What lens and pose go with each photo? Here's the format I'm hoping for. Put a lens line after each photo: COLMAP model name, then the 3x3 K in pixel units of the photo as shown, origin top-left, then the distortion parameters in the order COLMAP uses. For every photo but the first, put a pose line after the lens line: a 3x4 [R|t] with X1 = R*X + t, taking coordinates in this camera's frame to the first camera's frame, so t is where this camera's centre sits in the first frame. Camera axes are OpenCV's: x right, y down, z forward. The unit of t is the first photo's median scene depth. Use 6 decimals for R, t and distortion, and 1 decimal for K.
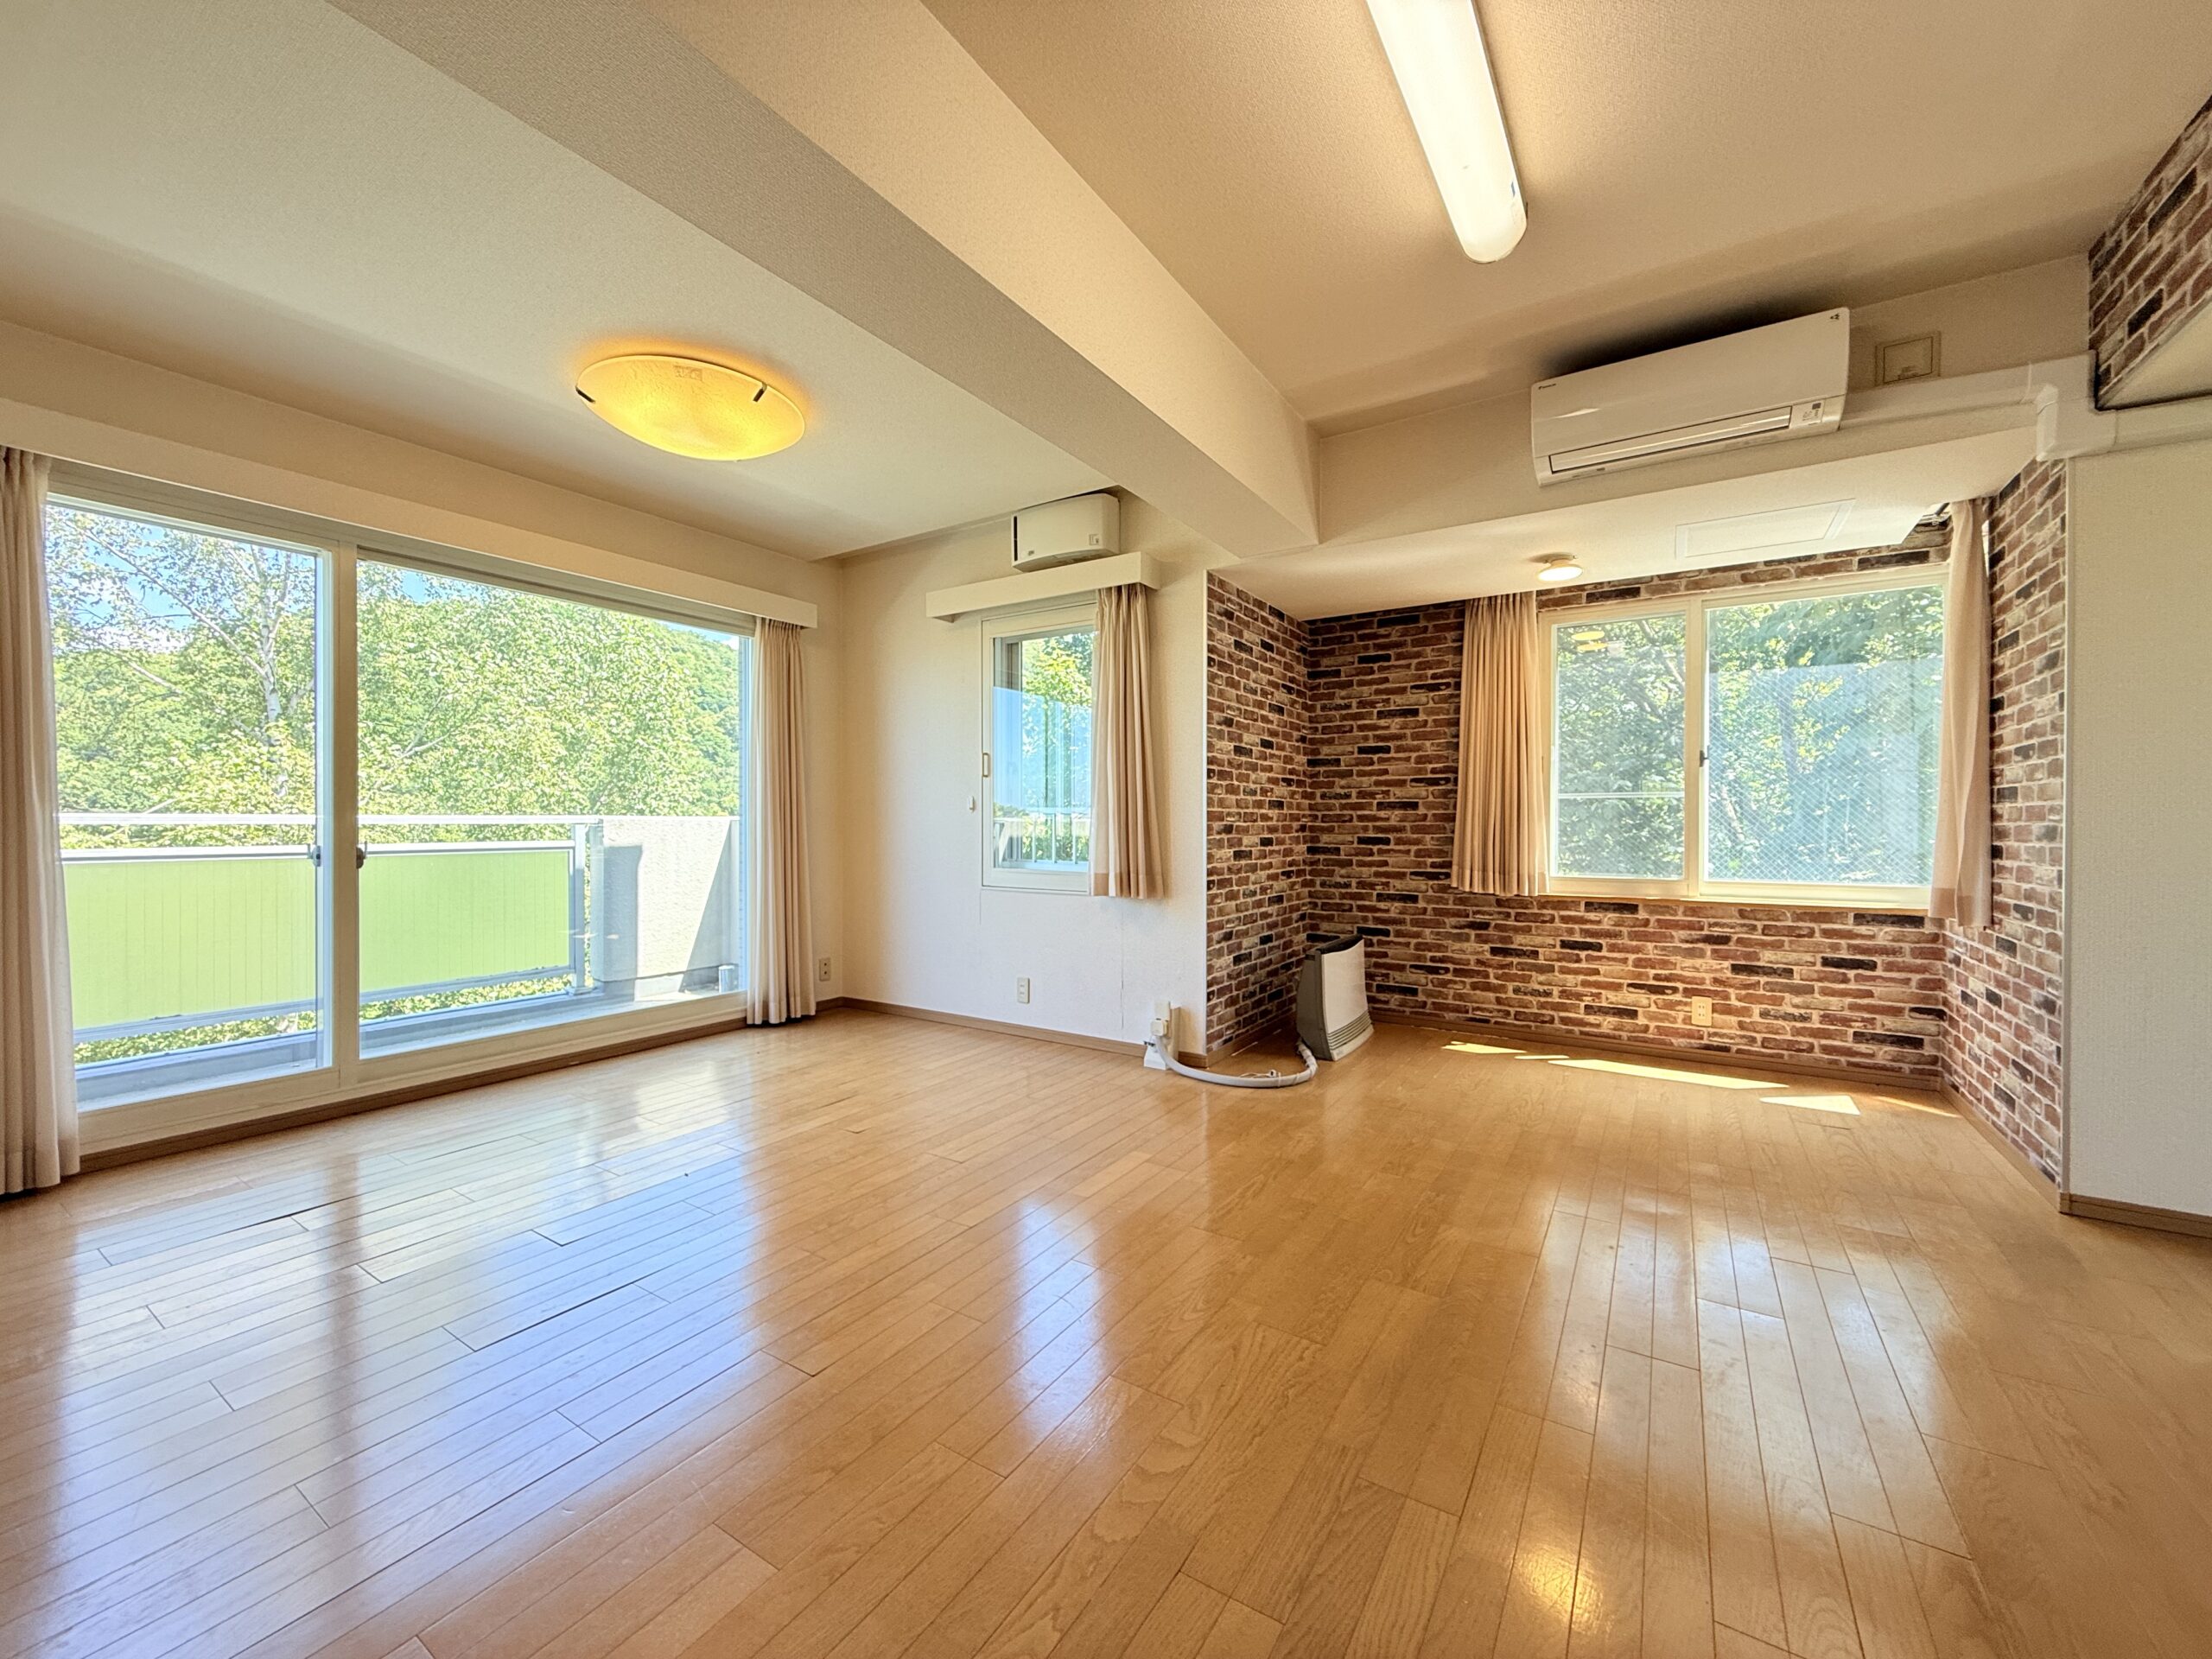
lens RADIAL K [[877.5, 0, 1101.8], [0, 877.5, 828.9], [0, 0, 1]] dist [0.001049, -0.000246]
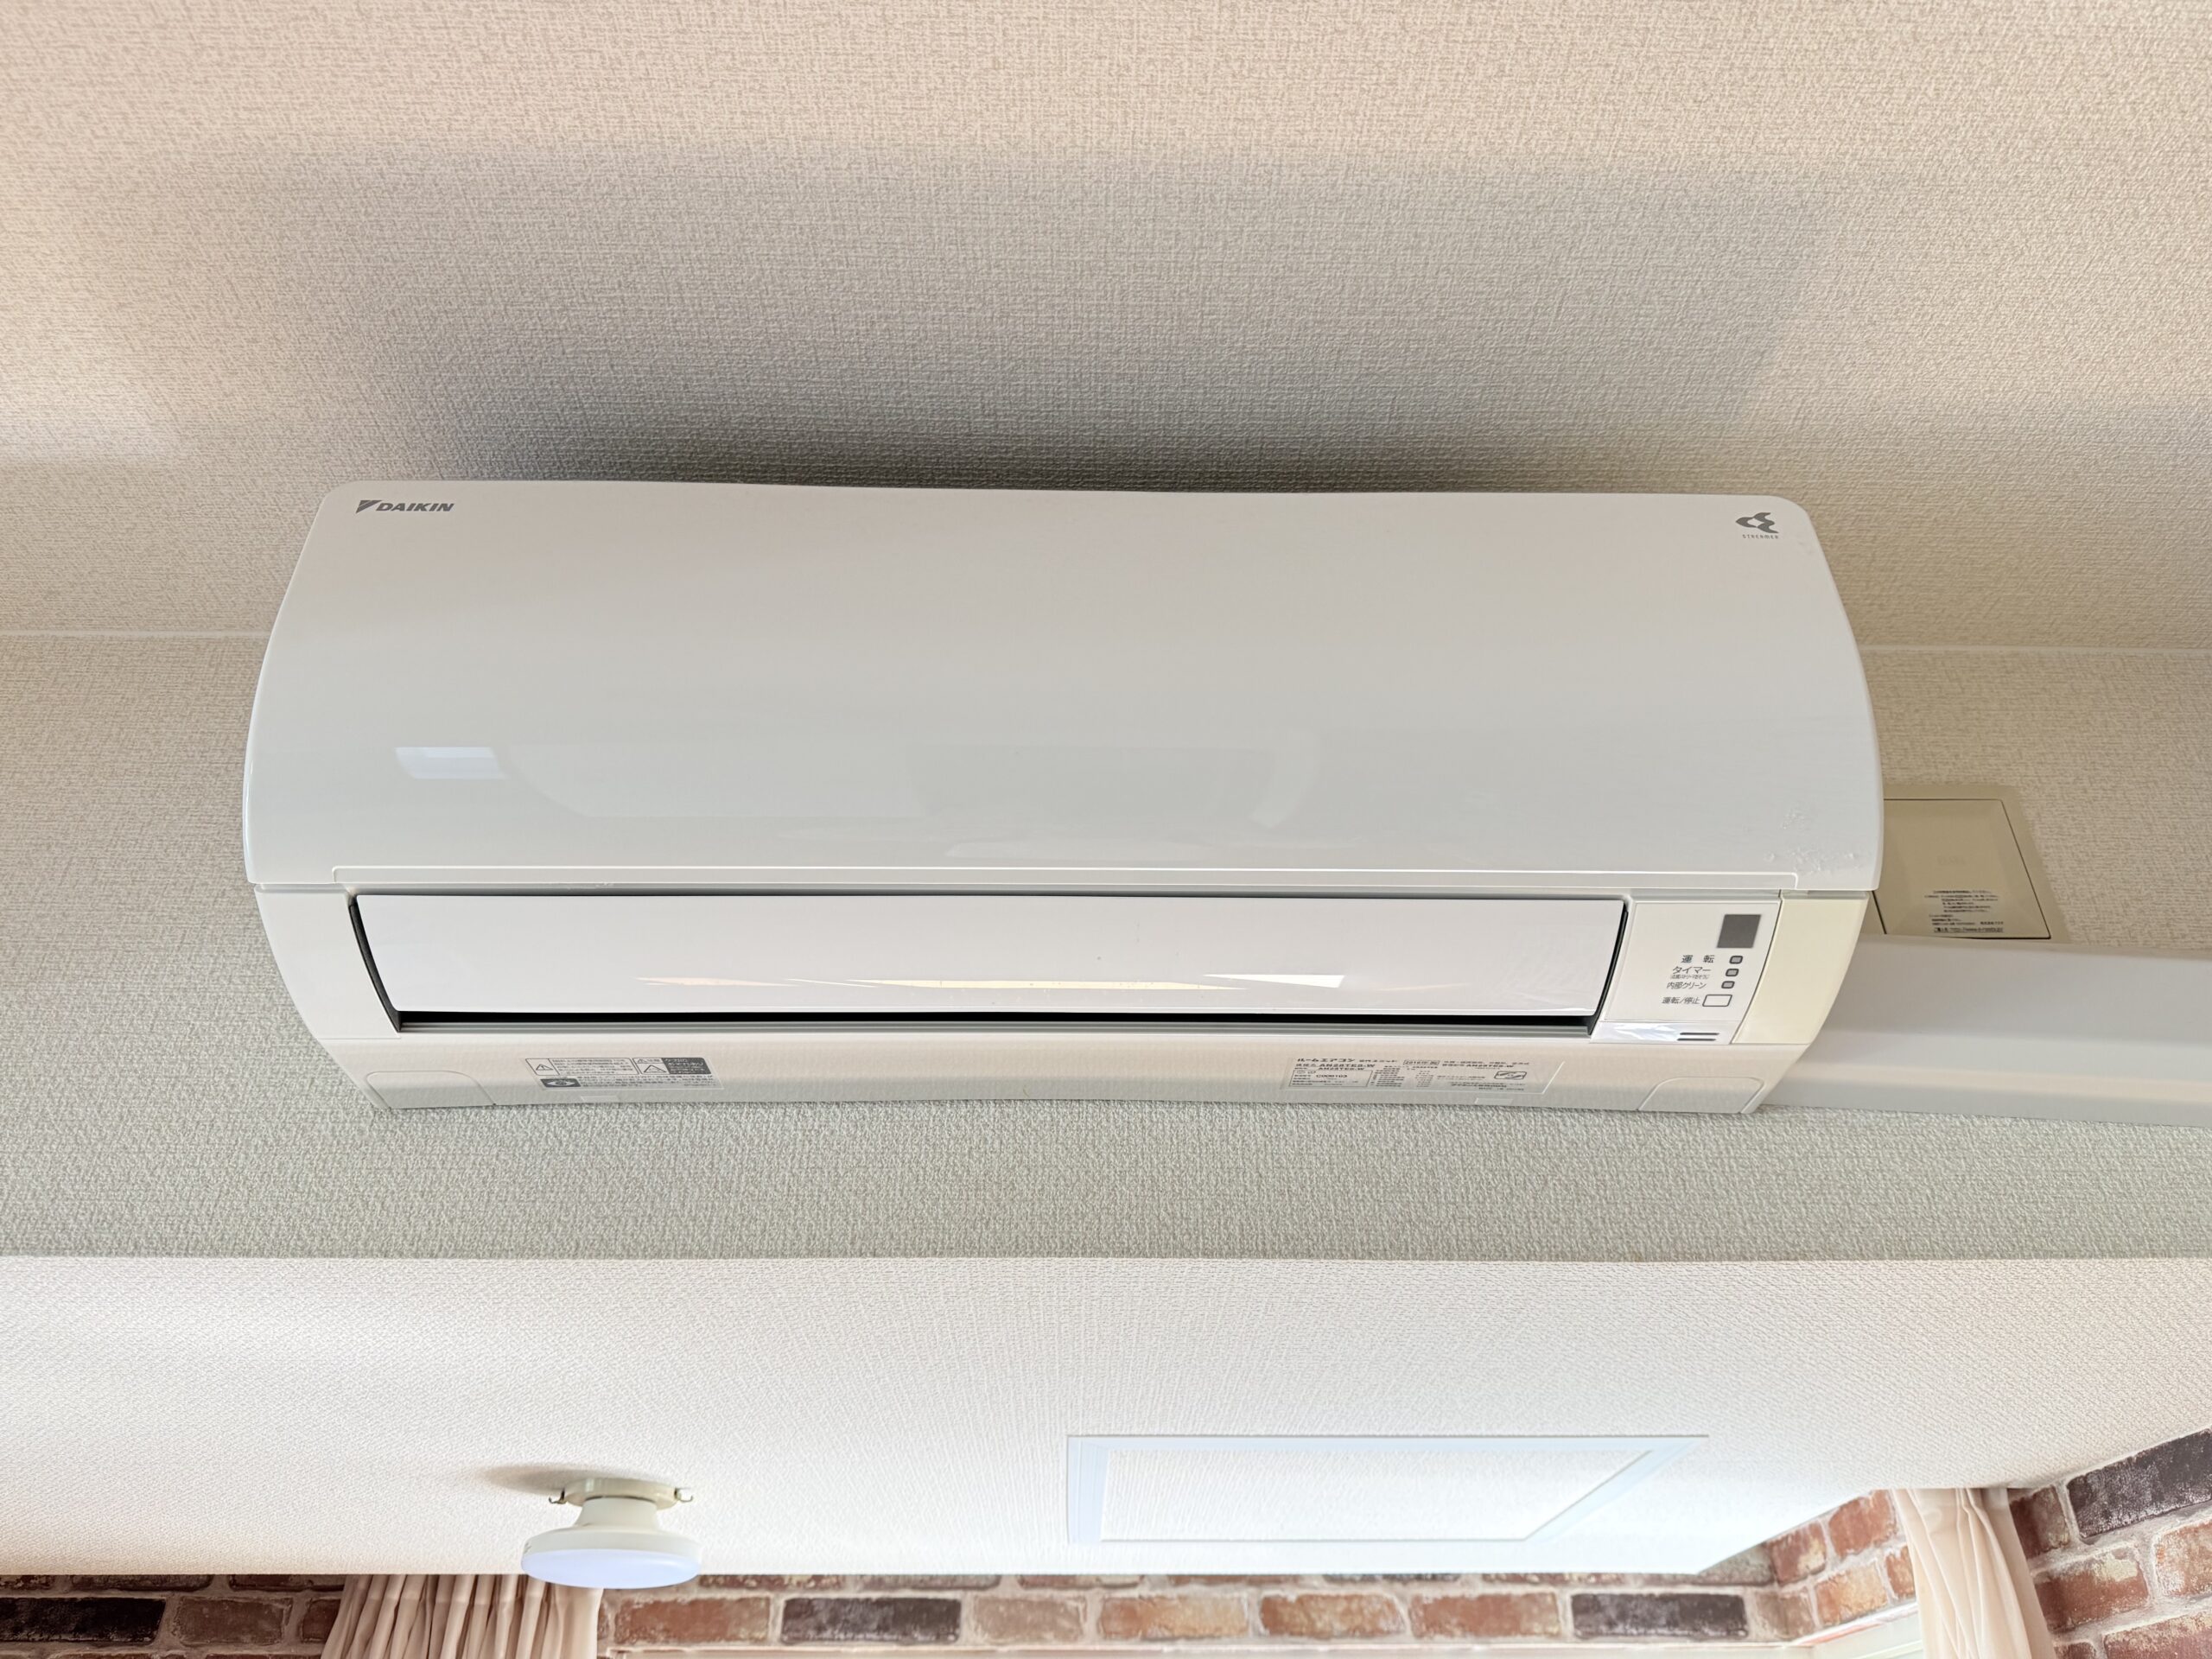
lens RADIAL K [[1556.4, 0, 1106.0], [0, 1556.4, 829.5], [0, 0, 1]] dist [-0.006083, -0.002679]
pose [[0.830138, 0.306638, 0.465664, 0.367226], [0.004158, 0.831758, -0.555122, -0.214788], [-0.557542, 0.462764, 0.689200, 0.554029]]
